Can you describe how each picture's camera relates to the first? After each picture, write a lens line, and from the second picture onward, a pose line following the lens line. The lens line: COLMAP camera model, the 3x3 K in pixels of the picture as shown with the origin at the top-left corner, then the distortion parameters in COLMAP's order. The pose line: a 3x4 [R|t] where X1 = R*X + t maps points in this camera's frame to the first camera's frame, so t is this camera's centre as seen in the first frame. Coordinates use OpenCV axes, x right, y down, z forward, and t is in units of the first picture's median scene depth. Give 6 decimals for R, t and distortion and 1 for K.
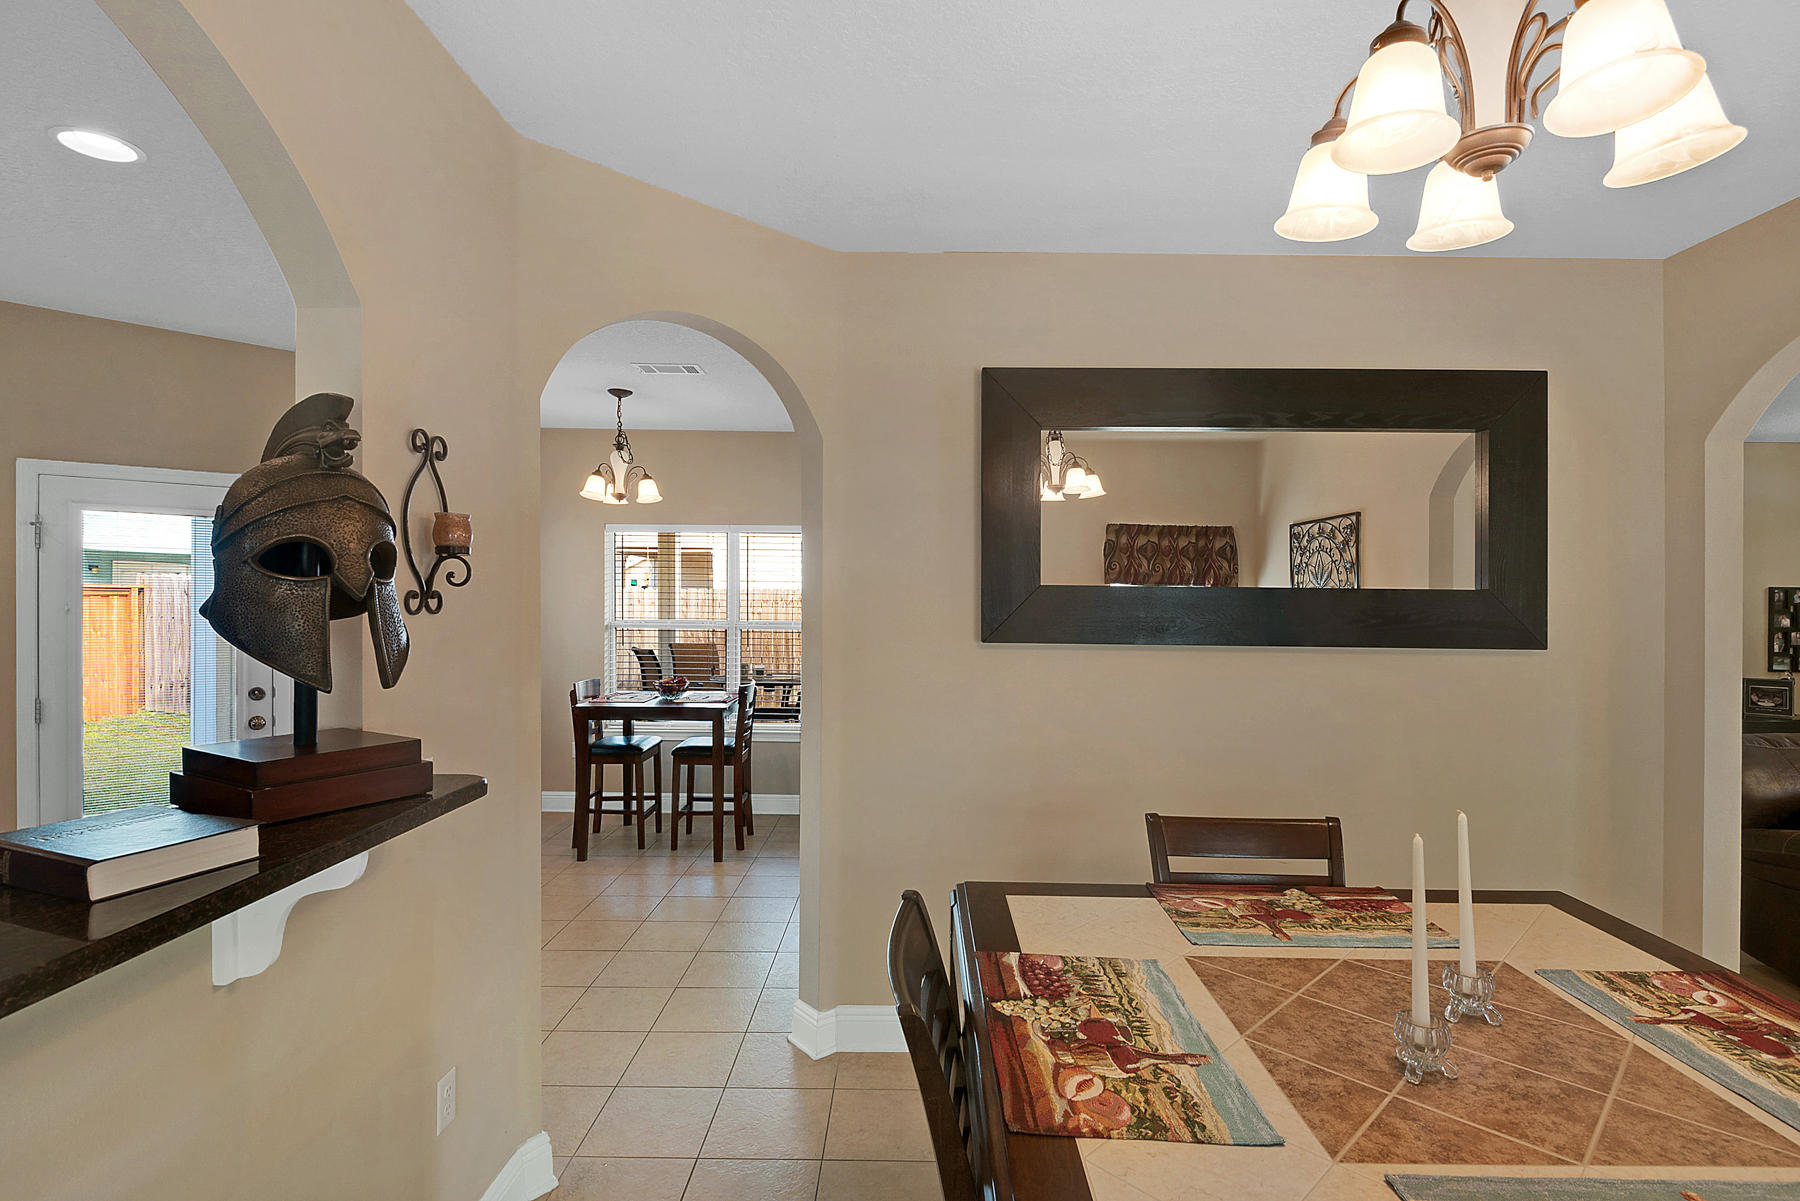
lens RADIAL K [[856.3, 0, 905.4], [0, 856.3, 599.4], [0, 0, 1]] dist [0.014315, -0.012298]
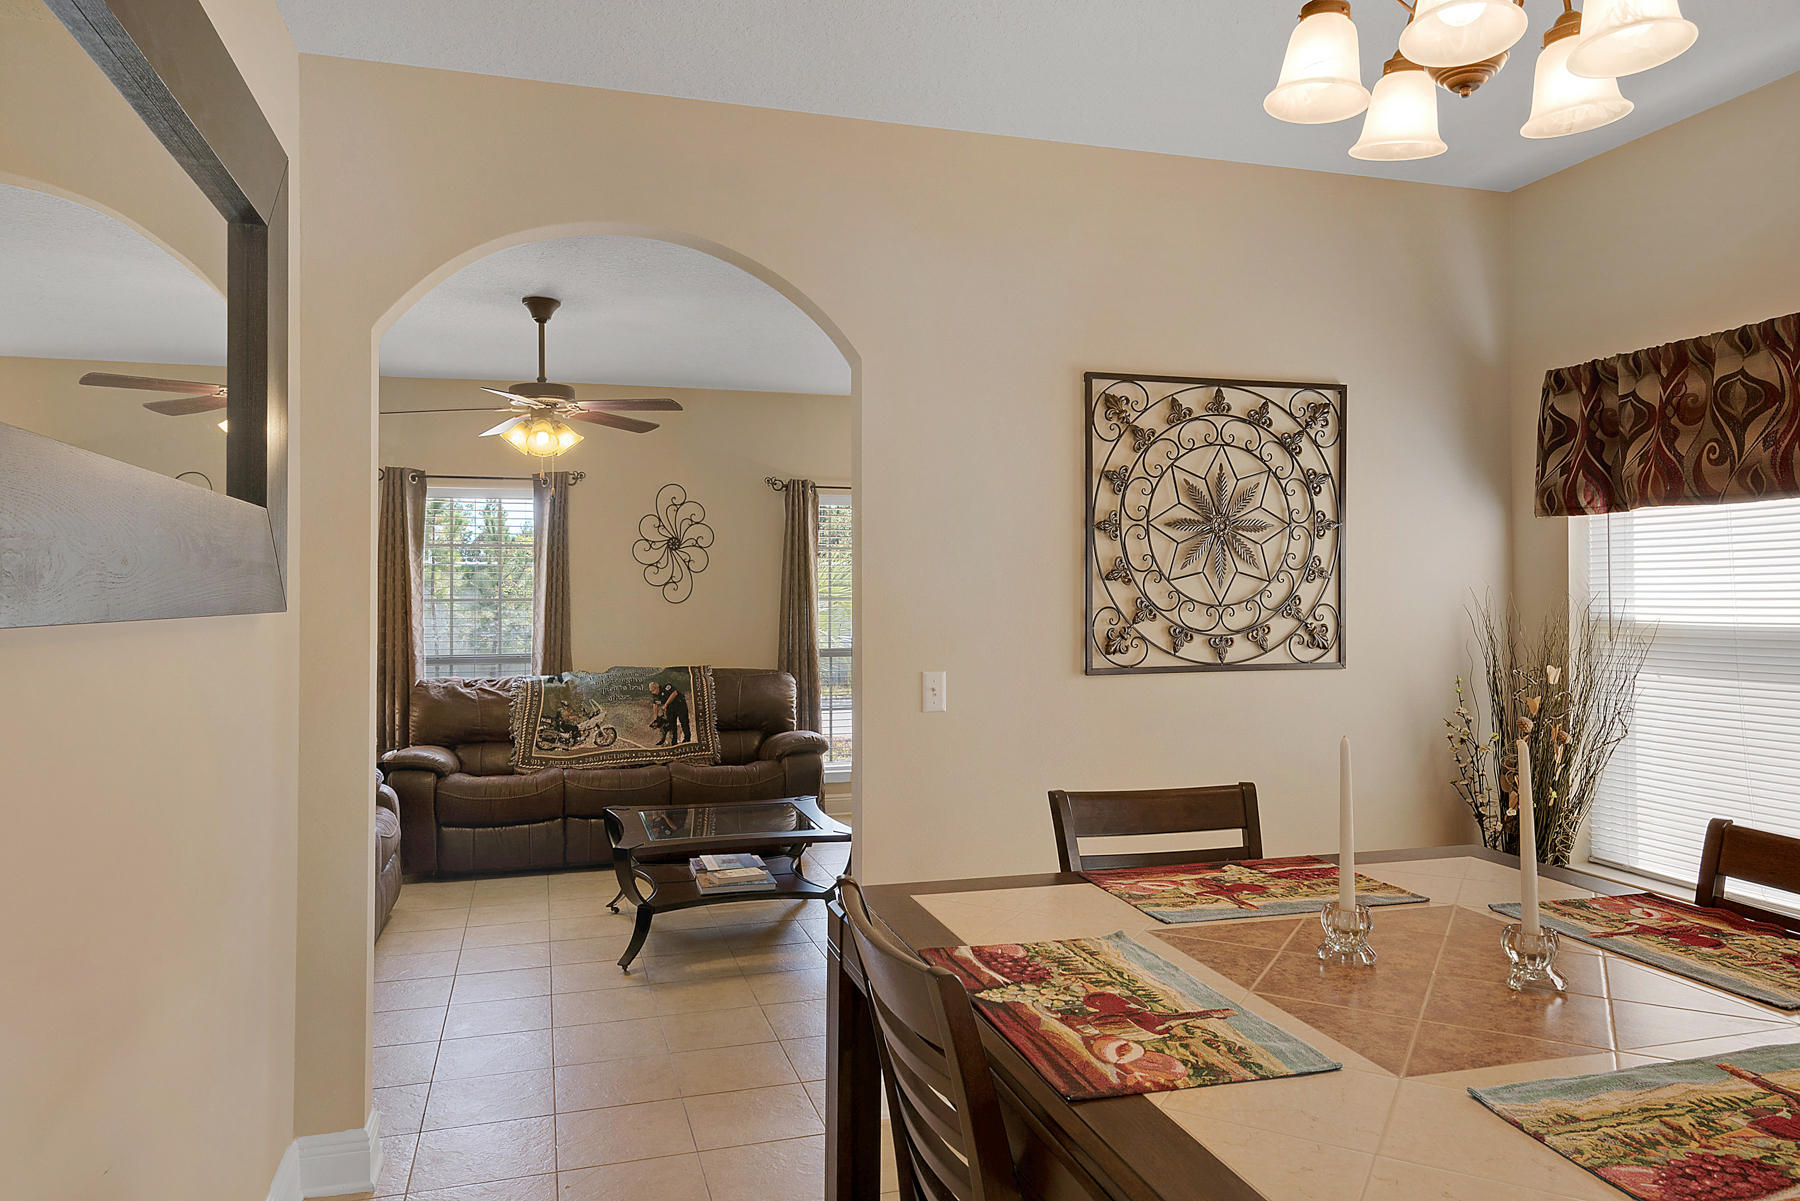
lens RADIAL K [[1205.5, 0, 881.8], [0, 1205.5, 594.8], [0, 0, 1]] dist [0.011611, 0.003082]
pose [[-0.284756, -0.010765, 0.958540, -0.323493], [0.001912, 0.999929, 0.011798, 0.059382], [-0.958598, 0.005192, -0.284715, 1.355306]]
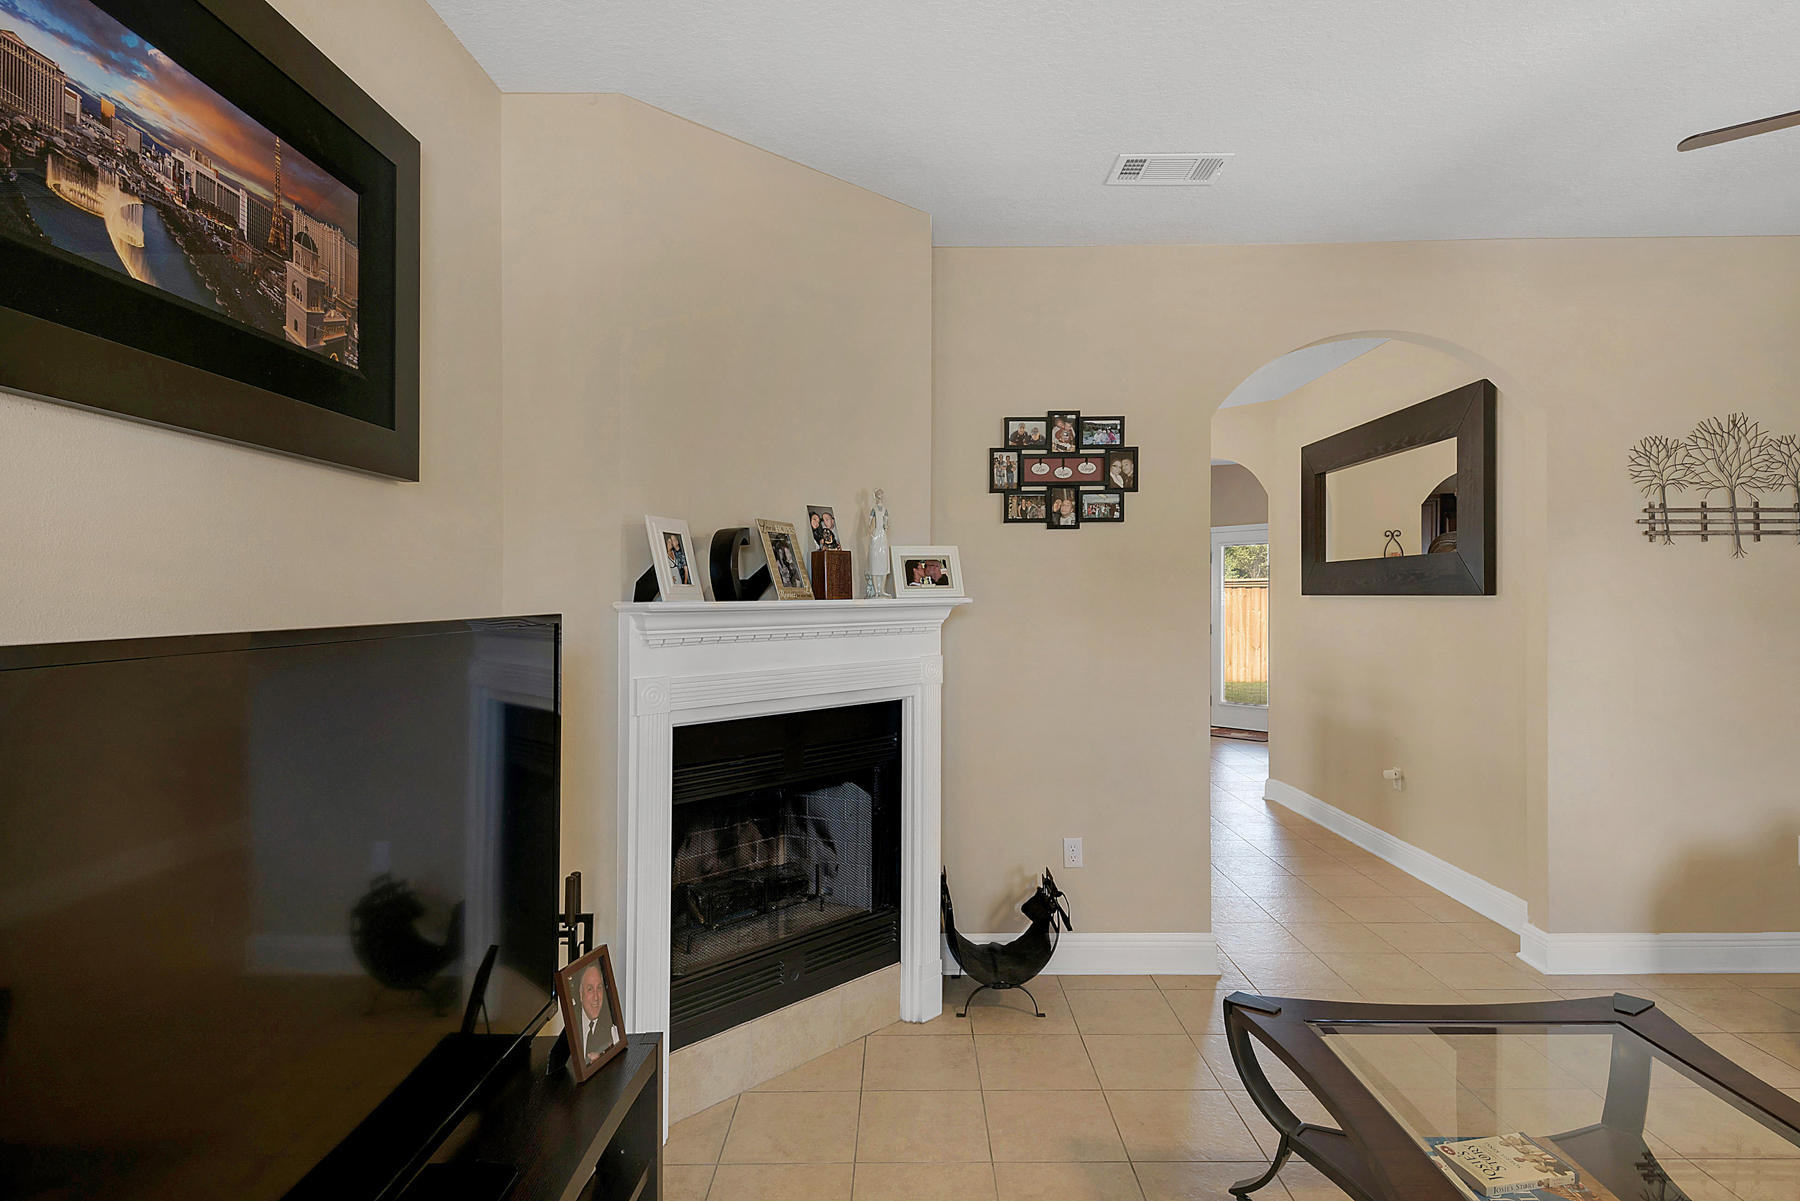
lens RADIAL K [[948.8, 0, 897.5], [0, 948.8, 598.7], [0, 0, 1]] dist [0.018146, -0.016339]
pose [[0.002996, -0.008191, -0.999962, 3.475518], [0.008099, 0.999934, -0.008167, 0.106581], [0.999963, -0.008074, 0.003062, 0.190747]]
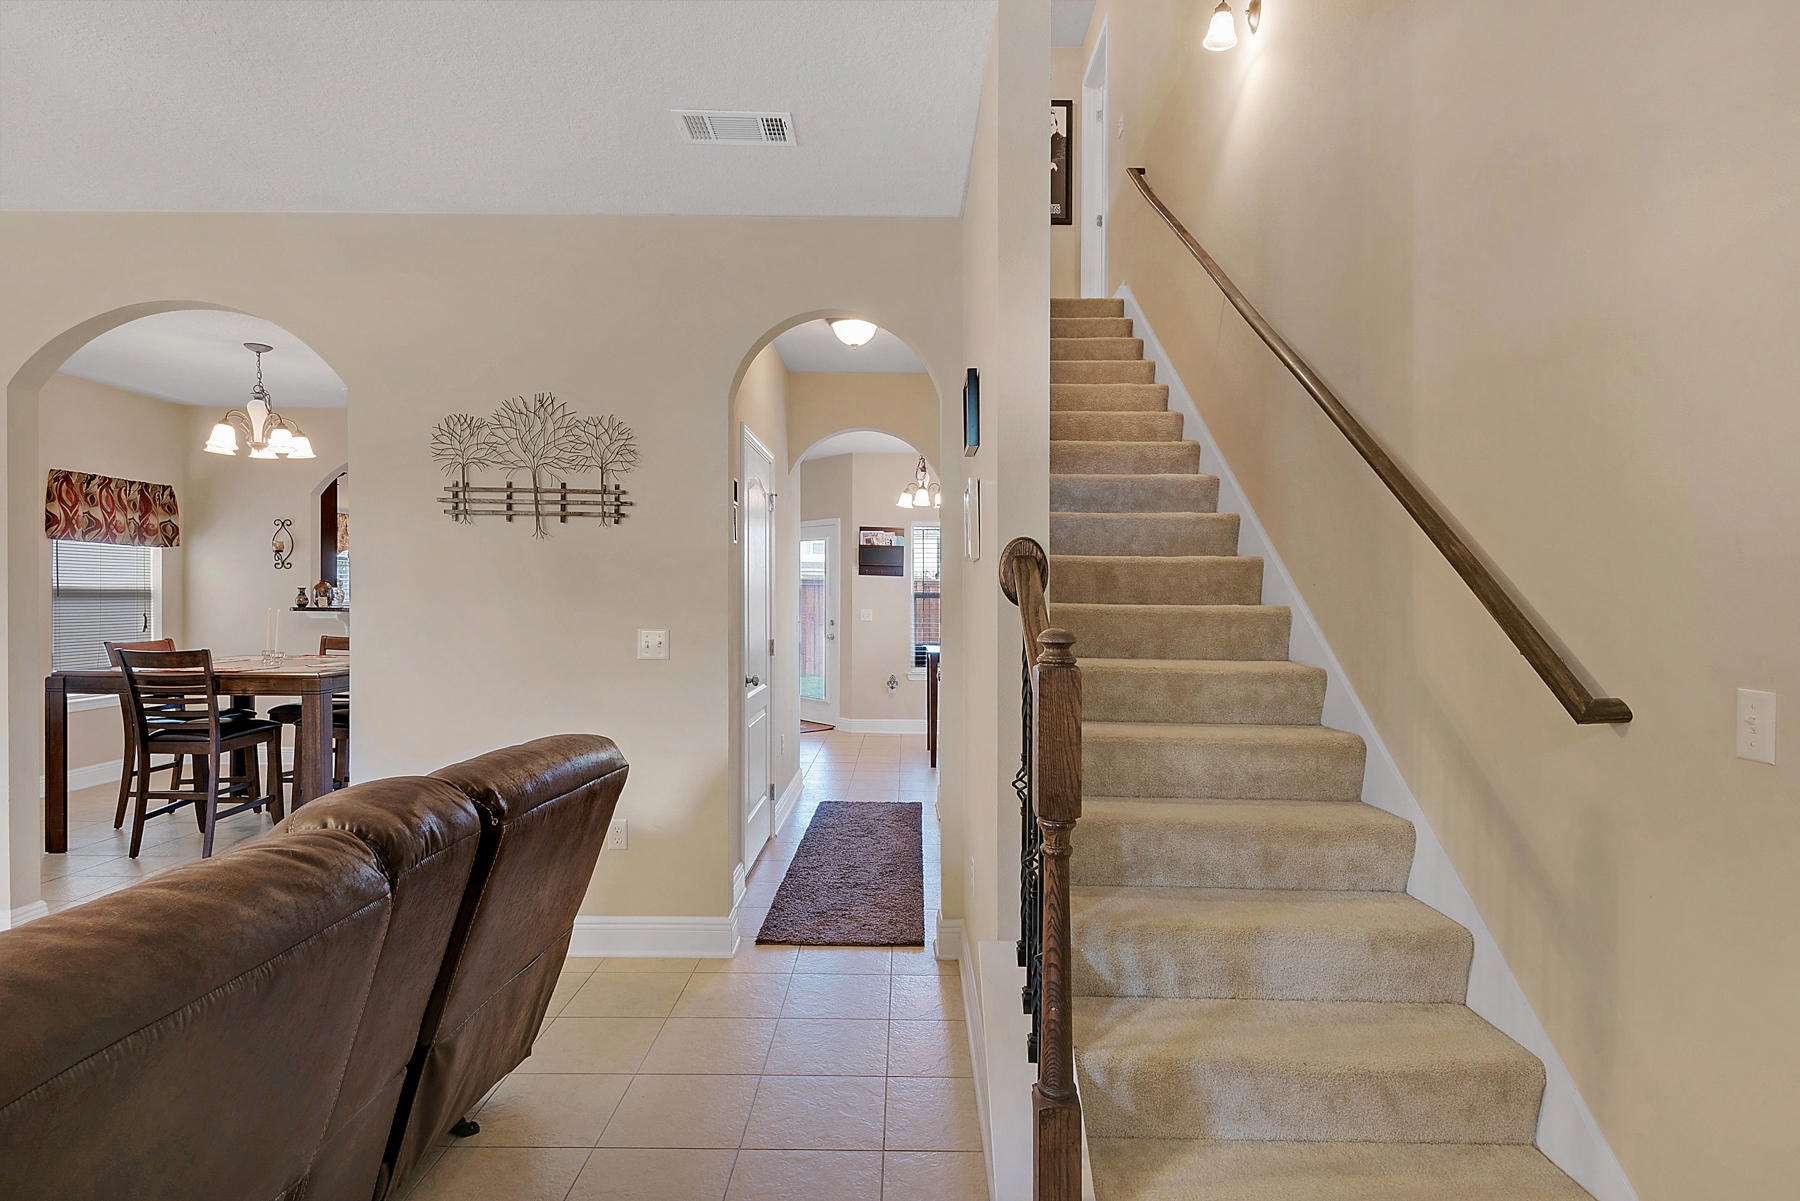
lens RADIAL K [[912.0, 0, 891.5], [0, 912.0, 611.3], [0, 0, 1]] dist [0.015149, -0.002829]
pose [[0.005231, 0.006872, -0.999963, 3.396809], [-0.011016, 0.999916, 0.006814, 0.148752], [0.999926, 0.010980, 0.005307, 2.663965]]
